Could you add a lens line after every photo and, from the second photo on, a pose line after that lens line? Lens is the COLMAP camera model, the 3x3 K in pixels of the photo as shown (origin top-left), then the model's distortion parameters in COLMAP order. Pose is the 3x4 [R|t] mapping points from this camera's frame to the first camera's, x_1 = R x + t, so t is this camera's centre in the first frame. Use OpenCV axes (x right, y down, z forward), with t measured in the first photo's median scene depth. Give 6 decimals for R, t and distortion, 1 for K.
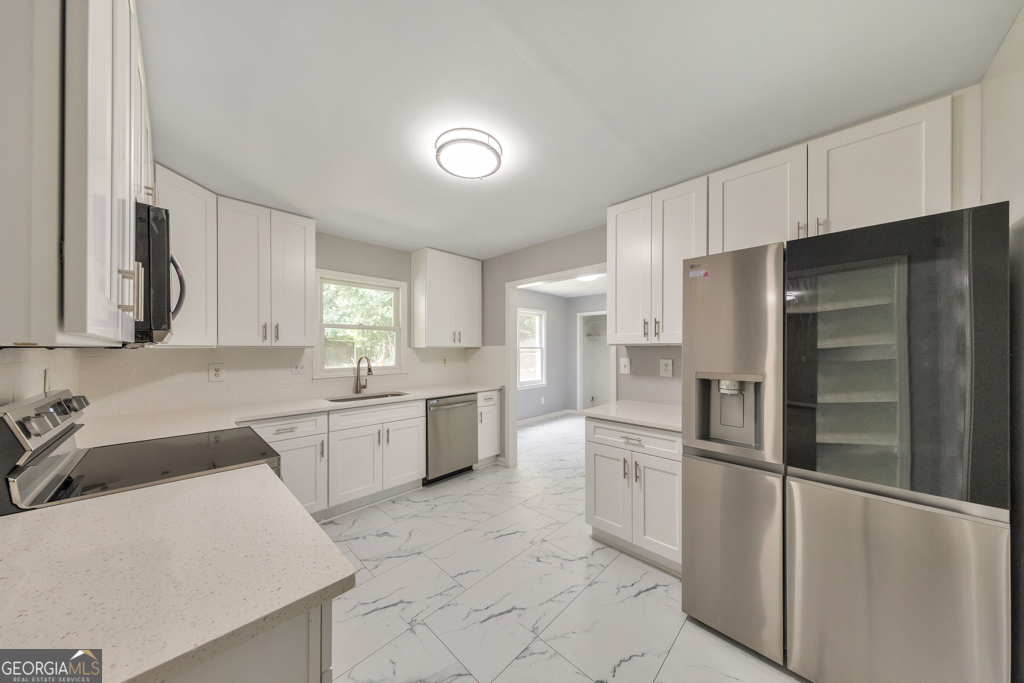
lens RADIAL K [[326.7, 0, 516.5], [0, 326.7, 345.2], [0, 0, 1]] dist [0.009371, -0.000049]
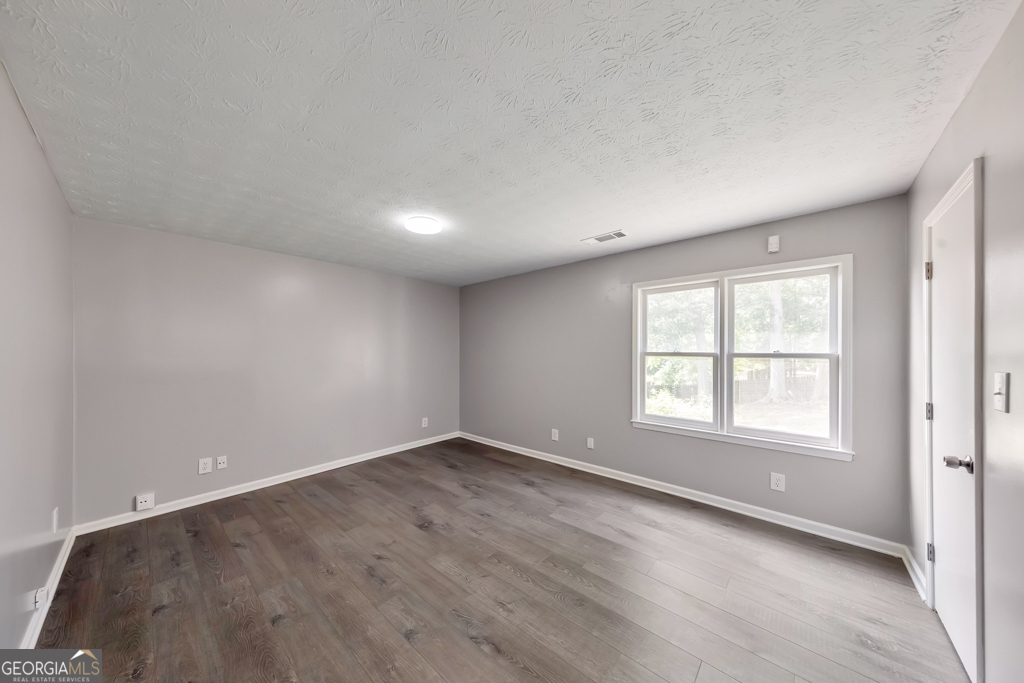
lens RADIAL K [[328.1, 0, 515.4], [0, 328.1, 352.9], [0, 0, 1]] dist [0.009700, -0.000014]
pose [[0.034289, 0.002569, -0.999409, 0.451417], [0.005906, 0.999979, 0.002773, 0.001922], [0.999395, -0.005998, 0.034273, 0.613133]]
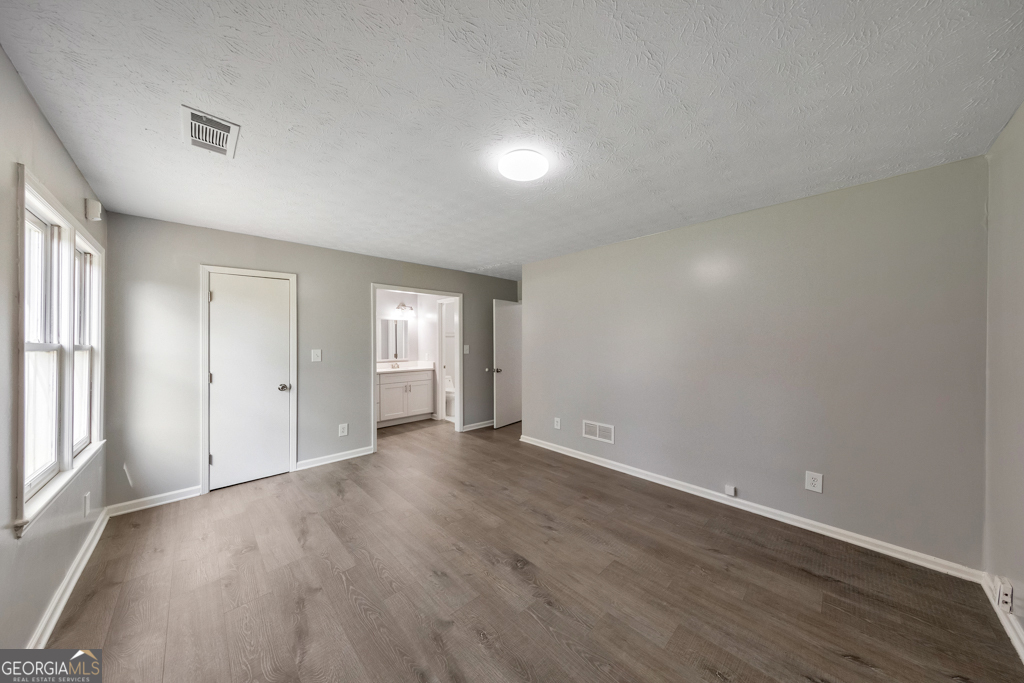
lens RADIAL K [[326.7, 0, 516.5], [0, 326.7, 345.2], [0, 0, 1]] dist [0.009371, -0.000049]
pose [[0.038838, -0.003406, 0.999240, -0.272883], [-0.001396, 0.999993, 0.003463, 0.003812], [-0.999245, -0.001529, 0.038833, 0.506165]]
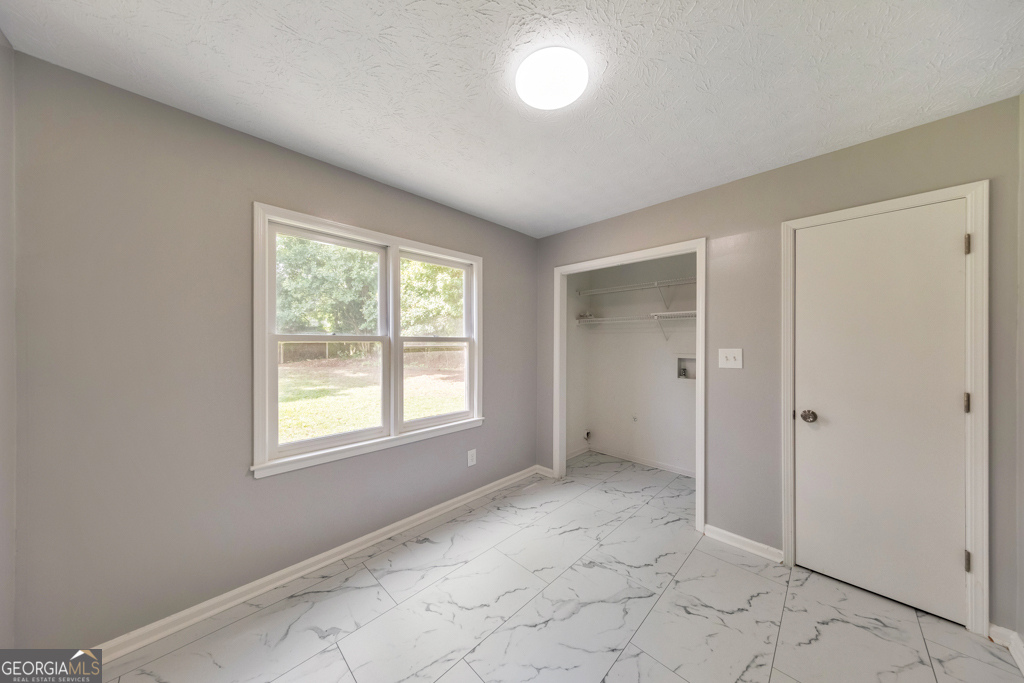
lens RADIAL K [[331.0, 0, 512.5], [0, 331.0, 340.7], [0, 0, 1]] dist [0.029089, -0.000059]
pose [[0.999697, 0.002660, -0.024471, 0.145146], [-0.002481, 0.999970, 0.007352, 0.006270], [0.024490, -0.007289, 0.999673, 0.544049]]
